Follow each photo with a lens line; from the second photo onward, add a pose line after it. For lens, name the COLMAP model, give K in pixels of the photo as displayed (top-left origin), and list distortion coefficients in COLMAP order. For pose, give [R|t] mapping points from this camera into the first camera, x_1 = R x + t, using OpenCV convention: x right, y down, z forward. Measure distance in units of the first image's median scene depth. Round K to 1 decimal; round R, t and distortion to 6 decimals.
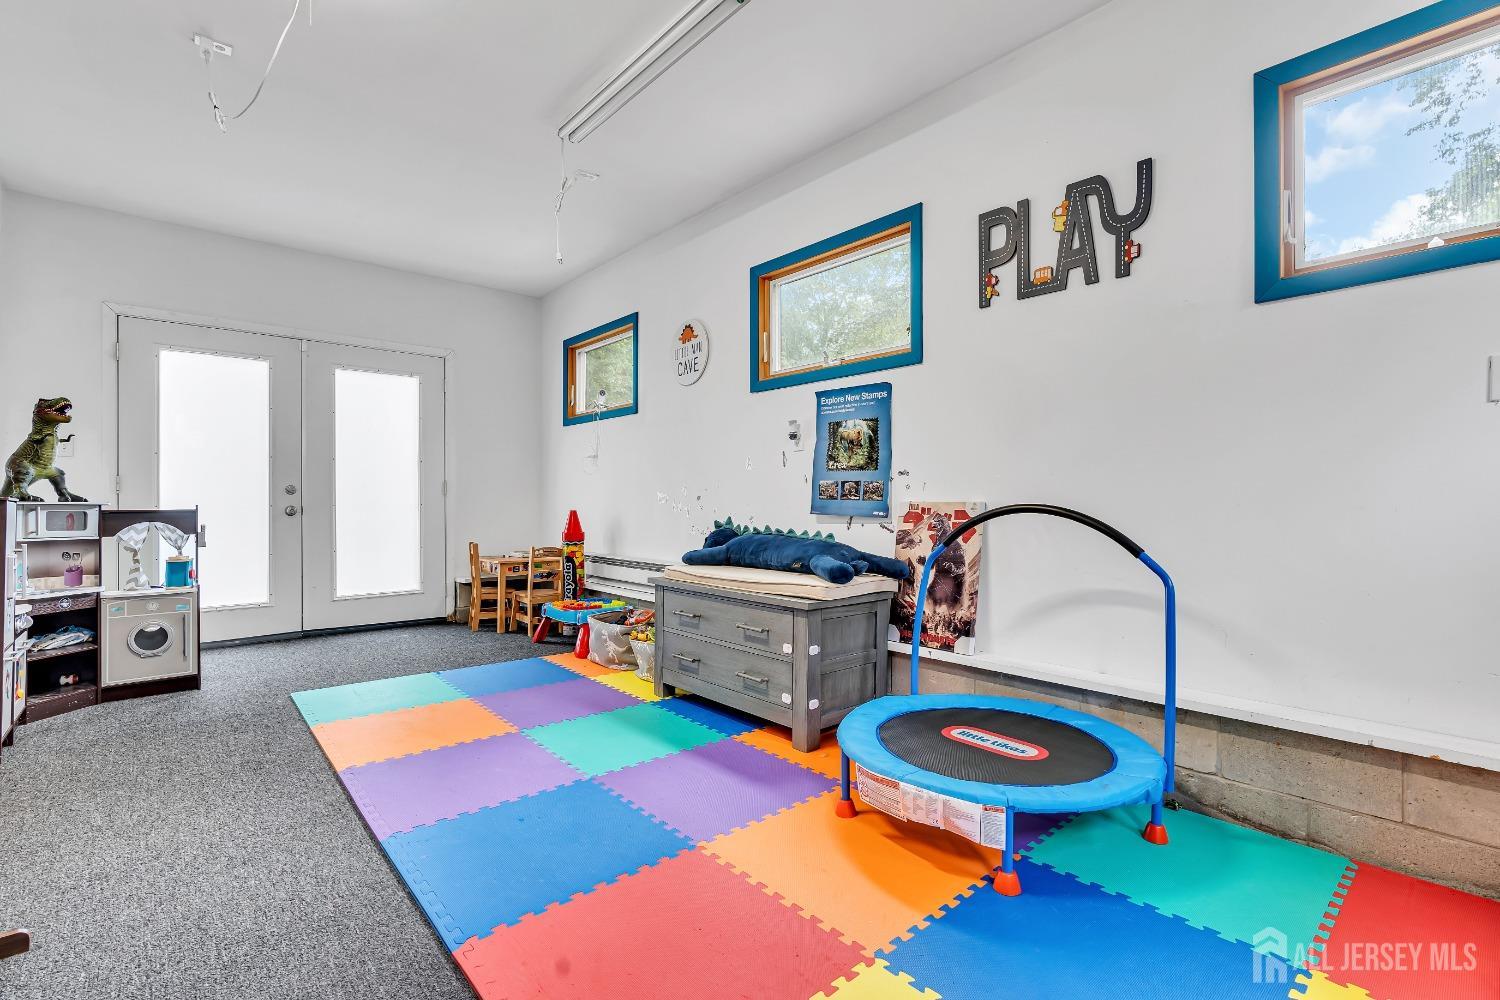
lens RADIAL K [[680.9, 0, 756.7], [0, 680.9, 501.9], [0, 0, 1]] dist [-0.011826, 0.003316]
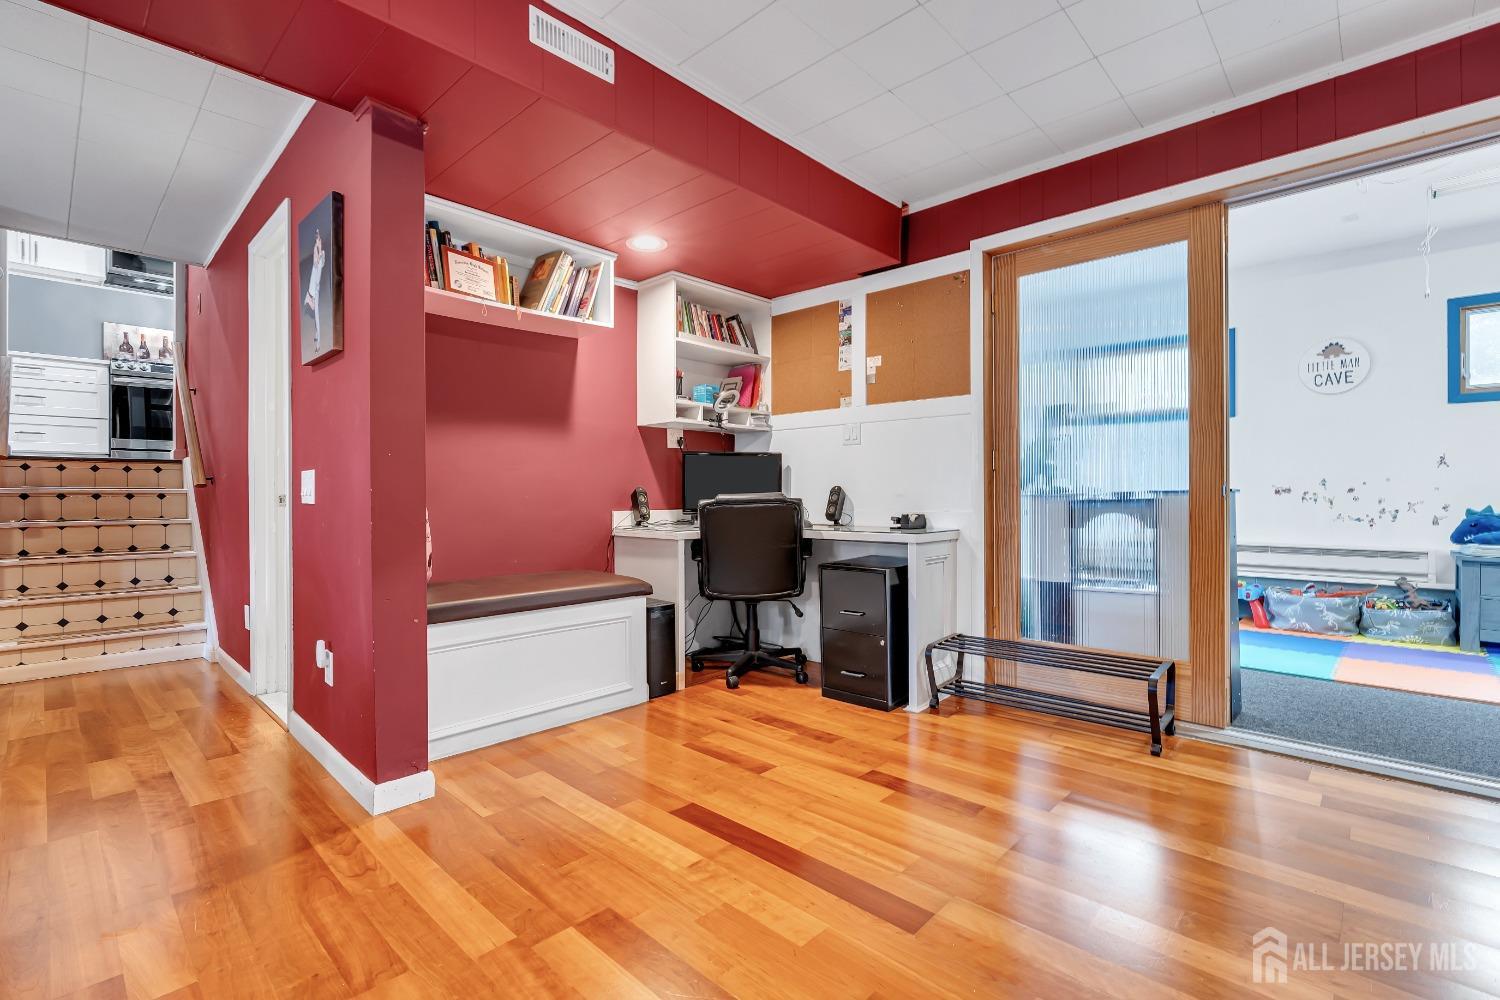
lens RADIAL K [[680.9, 0, 761.3], [0, 680.9, 503.2], [0, 0, 1]] dist [-0.011826, 0.003316]
pose [[0.995148, -0.003659, 0.098326, -1.401417], [0.002340, 0.999906, 0.013525, -0.002325], [-0.098366, -0.013229, 0.995062, -0.075086]]
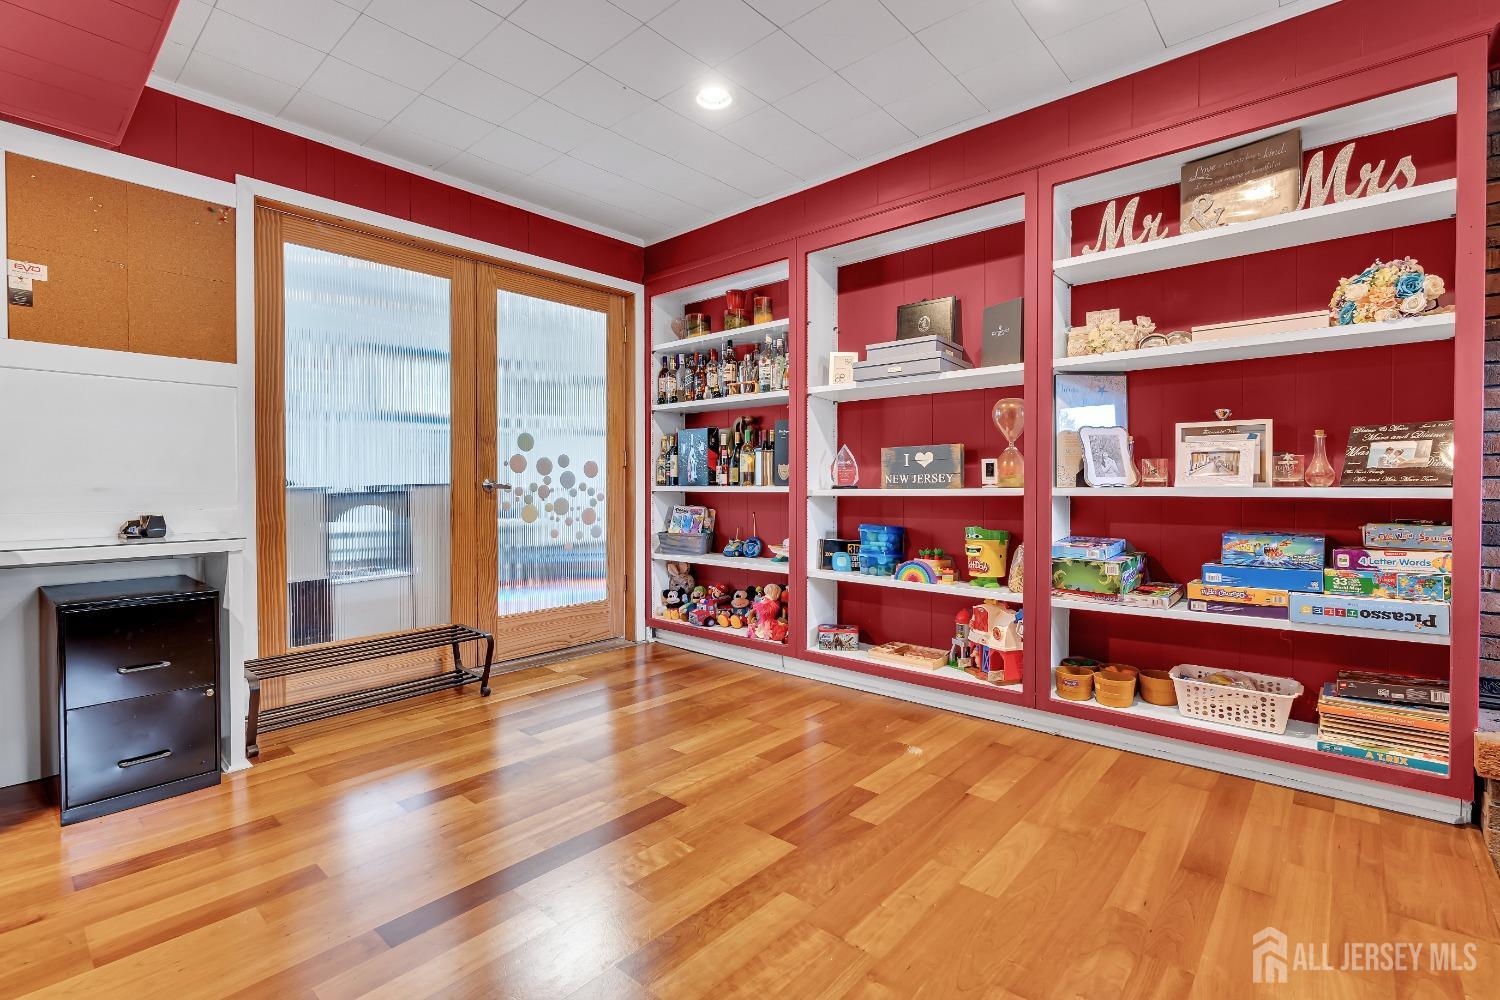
lens RADIAL K [[680.9, 0, 770.9], [0, 680.9, 490.4], [0, 0, 1]] dist [-0.011826, 0.003316]
pose [[-0.141117, -0.007498, 0.989965, -1.835721], [0.003899, 0.999959, 0.008130, -0.000675], [-0.989985, 0.005007, -0.141082, 0.332293]]
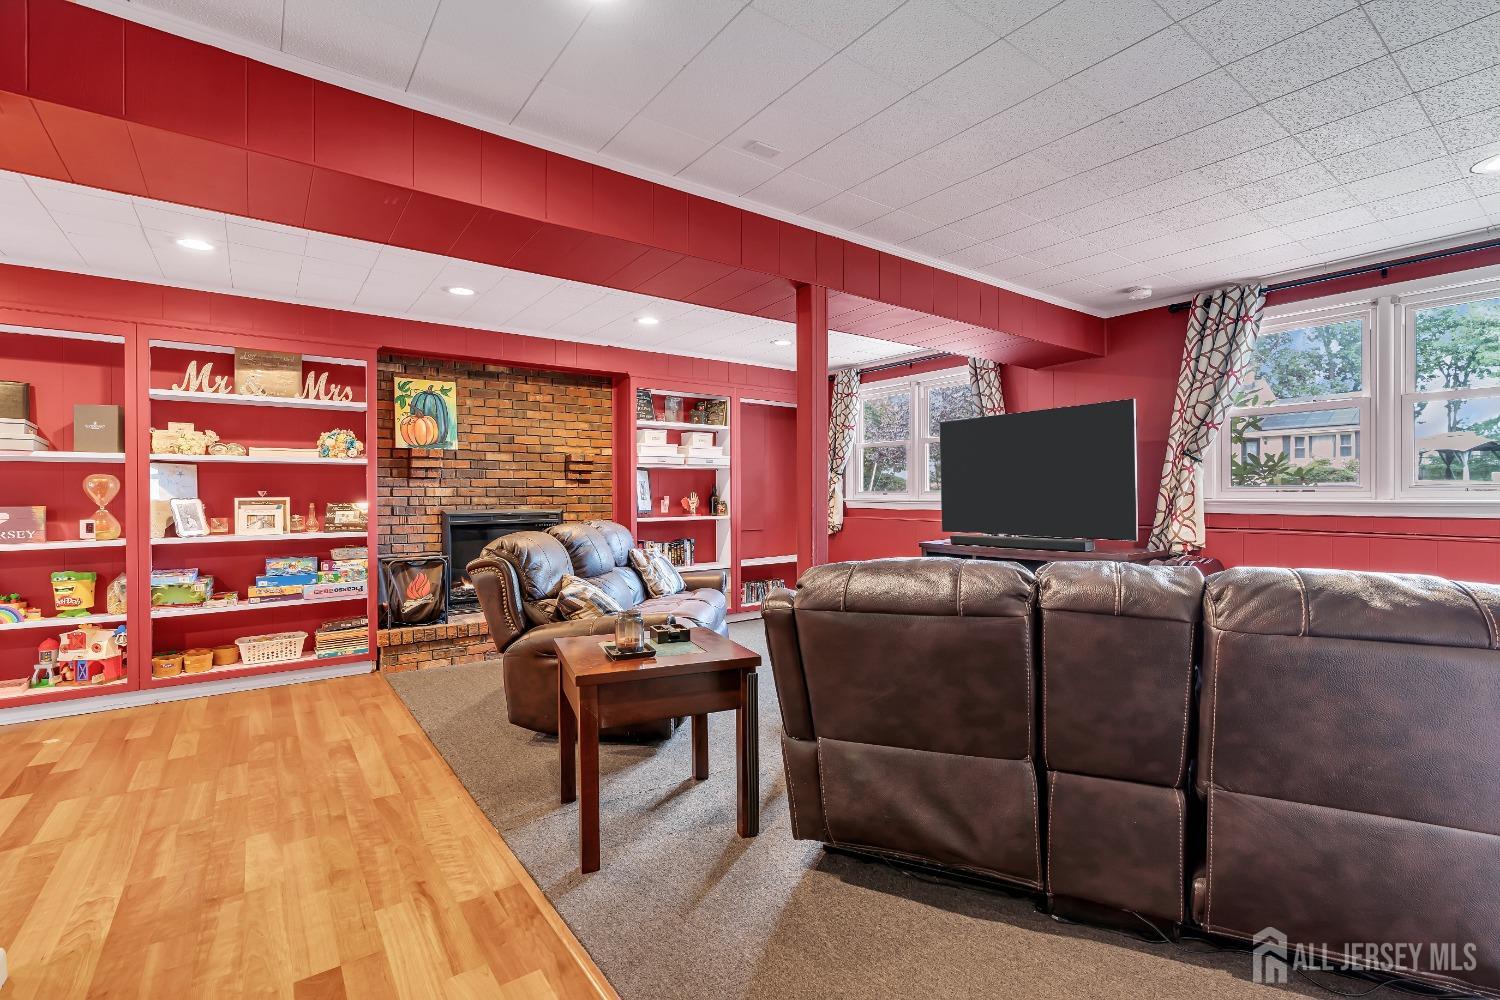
lens RADIAL K [[680.9, 0, 758.9], [0, 680.9, 498.1], [0, 0, 1]] dist [-0.011826, 0.003316]
pose [[-0.996856, 0.007310, 0.078899, -2.211383], [0.007899, 0.999943, 0.007152, -0.061274], [-0.078843, 0.007753, -0.996857, 0.924698]]
